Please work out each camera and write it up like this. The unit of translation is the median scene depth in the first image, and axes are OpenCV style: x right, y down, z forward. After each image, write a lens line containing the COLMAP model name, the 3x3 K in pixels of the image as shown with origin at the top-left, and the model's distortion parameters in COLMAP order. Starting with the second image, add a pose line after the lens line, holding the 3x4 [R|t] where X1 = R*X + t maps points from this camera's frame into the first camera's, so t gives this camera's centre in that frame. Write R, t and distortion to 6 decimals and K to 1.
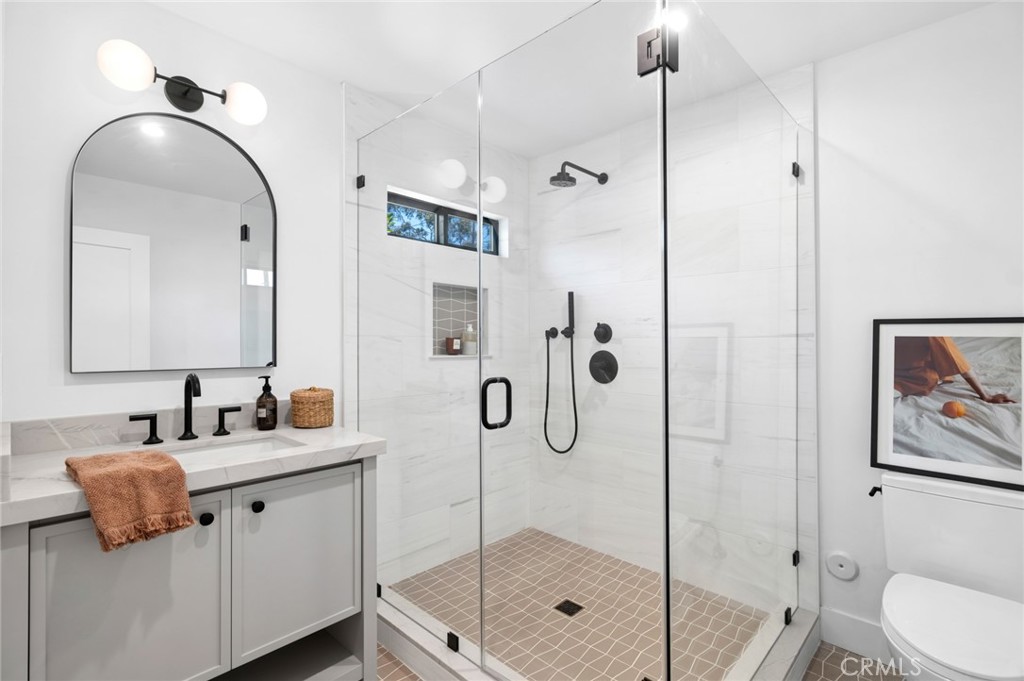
lens RADIAL K [[471.5, 0, 507.1], [0, 471.5, 338.9], [0, 0, 1]] dist [-0.000744, -0.000306]
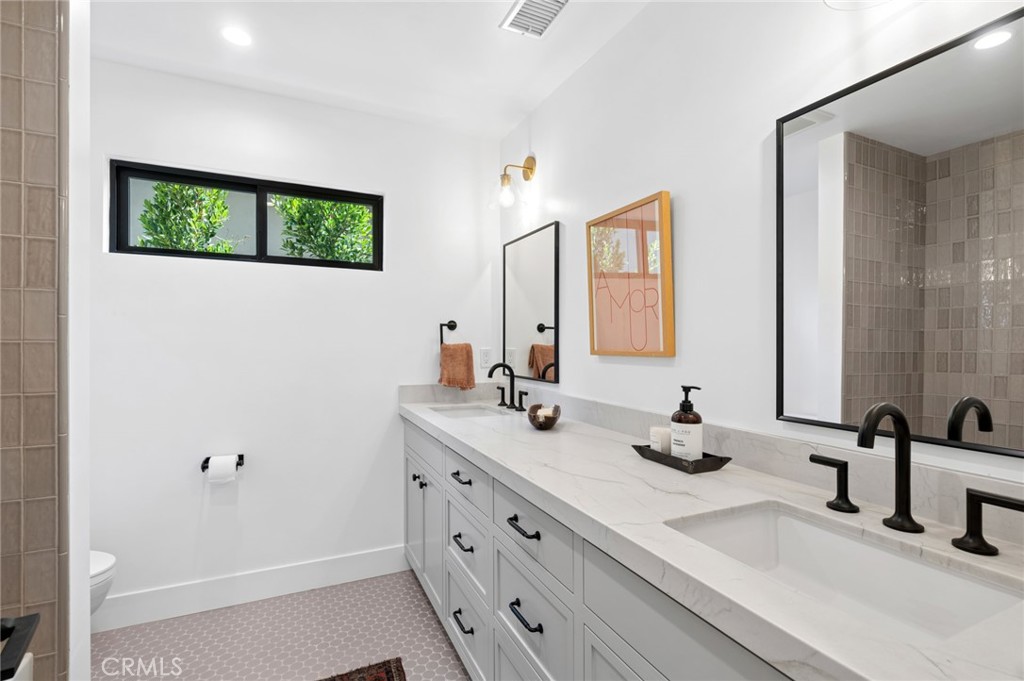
lens RADIAL K [[471.5, 0, 512.5], [0, 471.5, 340.9], [0, 0, 1]] dist [-0.000744, -0.000306]
pose [[-0.353423, -0.002771, -0.935459, -0.060616], [0.006330, 0.999966, -0.005353, 0.012467], [0.935442, -0.007813, -0.353394, 0.776741]]
